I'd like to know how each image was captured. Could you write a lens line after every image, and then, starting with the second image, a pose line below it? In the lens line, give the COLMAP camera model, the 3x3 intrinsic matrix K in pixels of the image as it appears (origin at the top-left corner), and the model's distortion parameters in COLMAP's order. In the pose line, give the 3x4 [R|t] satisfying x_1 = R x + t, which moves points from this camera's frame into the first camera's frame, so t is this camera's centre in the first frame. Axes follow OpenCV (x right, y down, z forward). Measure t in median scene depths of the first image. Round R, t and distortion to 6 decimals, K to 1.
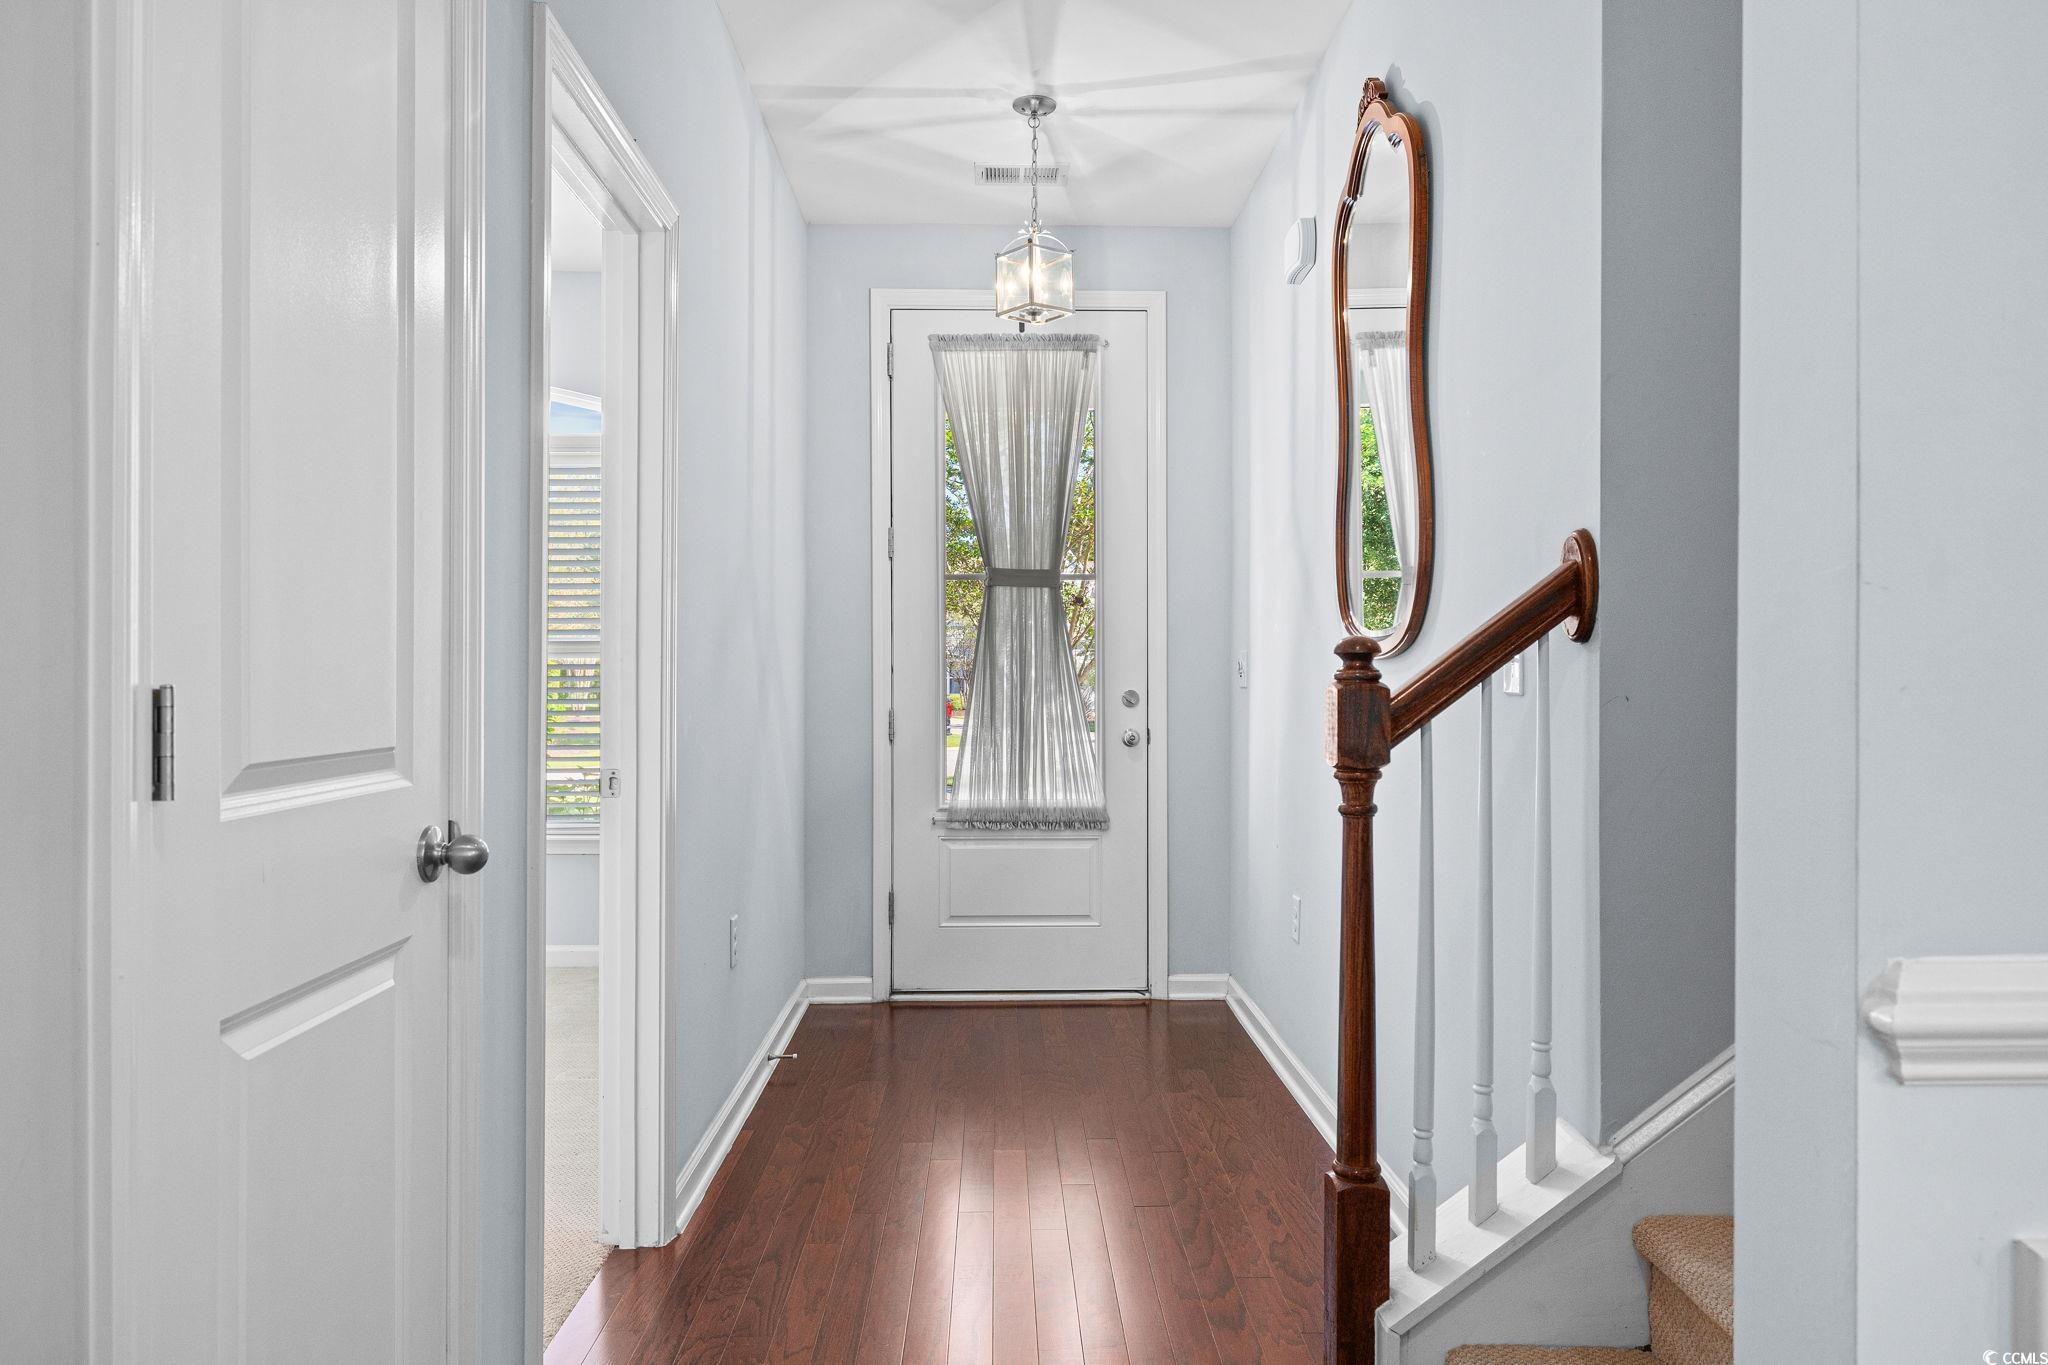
lens RADIAL K [[1436.4, 0, 1023.6], [0, 1436.4, 680.5], [0, 0, 1]] dist [0.004531, 0.005179]
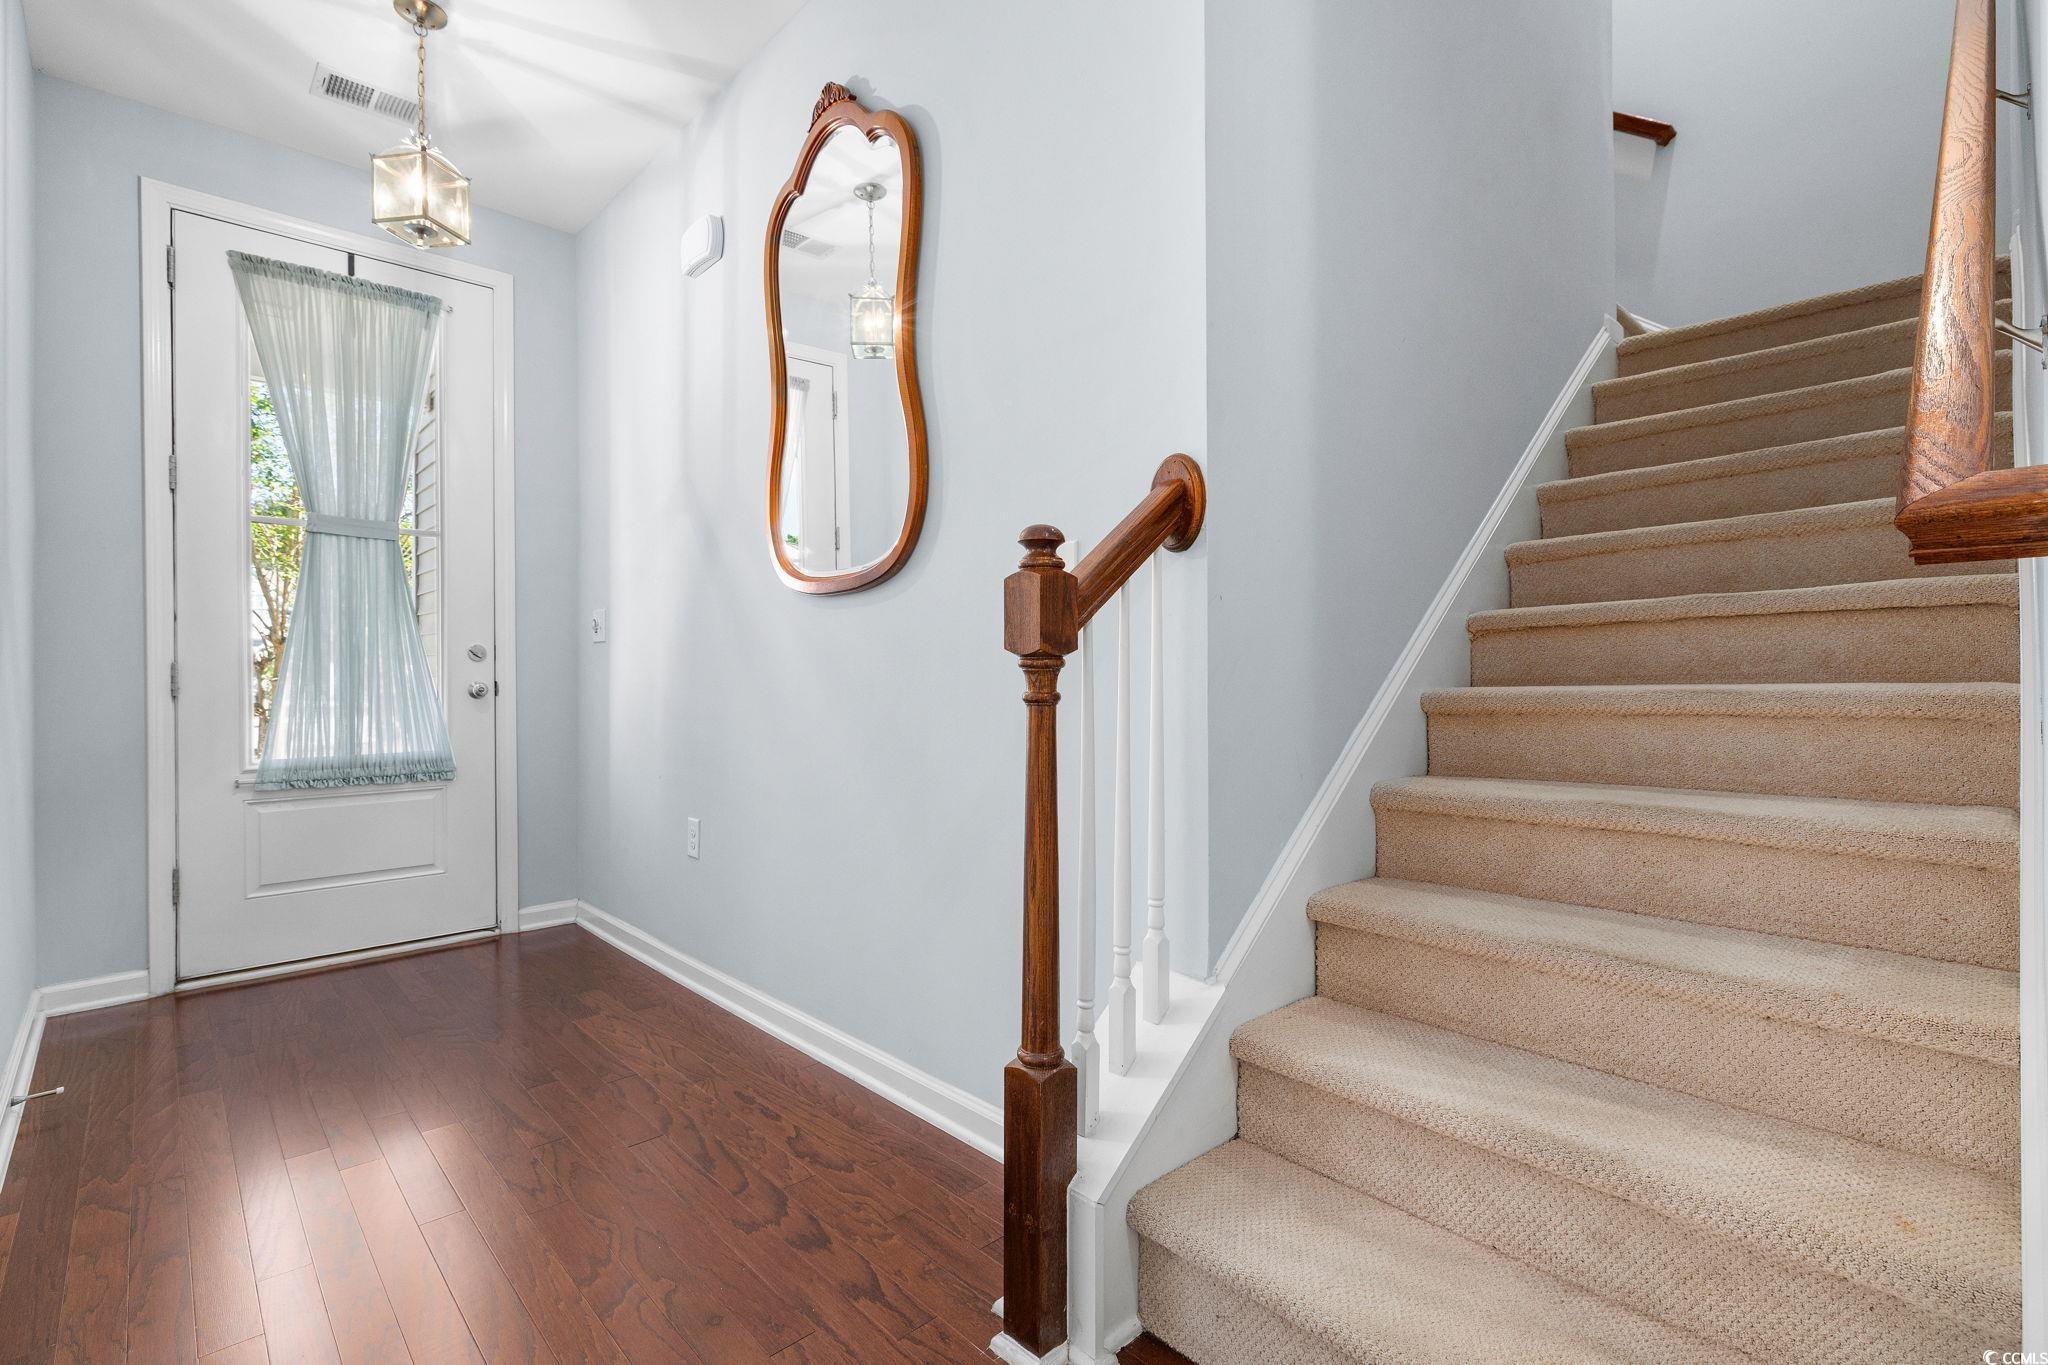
lens RADIAL K [[938.1, 0, 1021.9], [0, 938.1, 676.9], [0, 0, 1]] dist [-0.005659, -0.000299]
pose [[0.738048, -0.005353, 0.674727, -0.095141], [0.005989, 0.999981, 0.001382, 0.031925], [-0.674722, 0.003020, 0.738066, 0.226311]]
